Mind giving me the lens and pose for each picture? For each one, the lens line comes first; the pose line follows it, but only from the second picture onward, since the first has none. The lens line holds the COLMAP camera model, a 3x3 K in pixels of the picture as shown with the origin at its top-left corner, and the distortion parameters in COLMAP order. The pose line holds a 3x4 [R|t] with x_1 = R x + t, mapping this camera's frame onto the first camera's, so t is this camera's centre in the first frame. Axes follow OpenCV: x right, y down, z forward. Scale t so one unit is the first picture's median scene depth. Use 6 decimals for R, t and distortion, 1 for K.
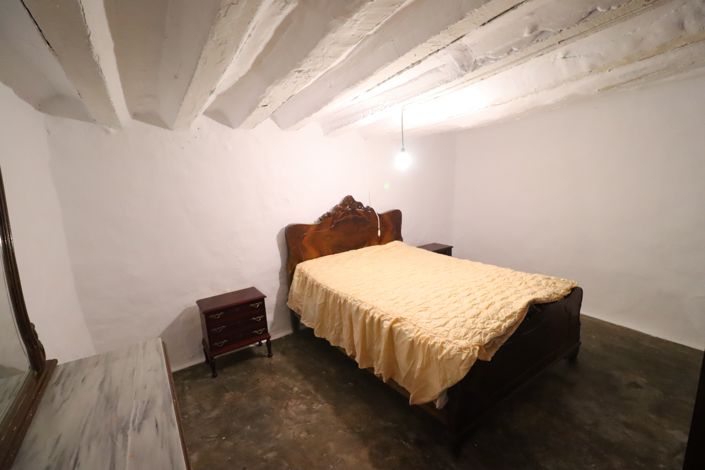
lens RADIAL K [[327.8, 0, 355.9], [0, 327.8, 231.7], [0, 0, 1]] dist [0.001648, -0.013051]
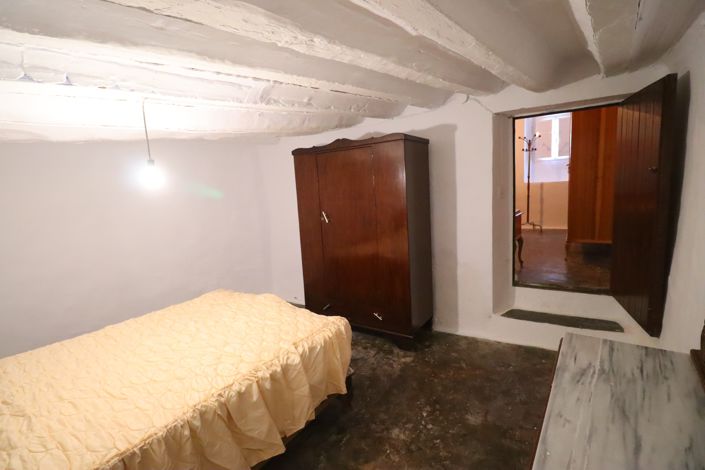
lens RADIAL K [[327.8, 0, 355.9], [0, 327.8, 231.7], [0, 0, 1]] dist [0.001648, -0.013051]
pose [[-0.324839, -0.060589, 0.943826, -1.125082], [0.242132, 0.959359, 0.144921, -0.190952], [-0.914249, 0.275607, -0.296967, 1.516080]]
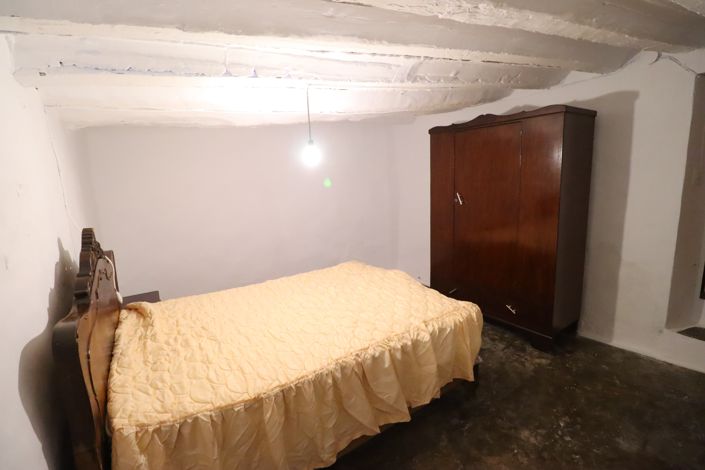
lens RADIAL K [[327.8, 0, 355.9], [0, 327.8, 231.7], [0, 0, 1]] dist [0.001648, -0.013051]
pose [[0.039574, -0.127208, 0.991086, -1.119967], [0.220085, 0.968615, 0.115535, -0.201035], [-0.974678, 0.213551, 0.066328, 1.583294]]
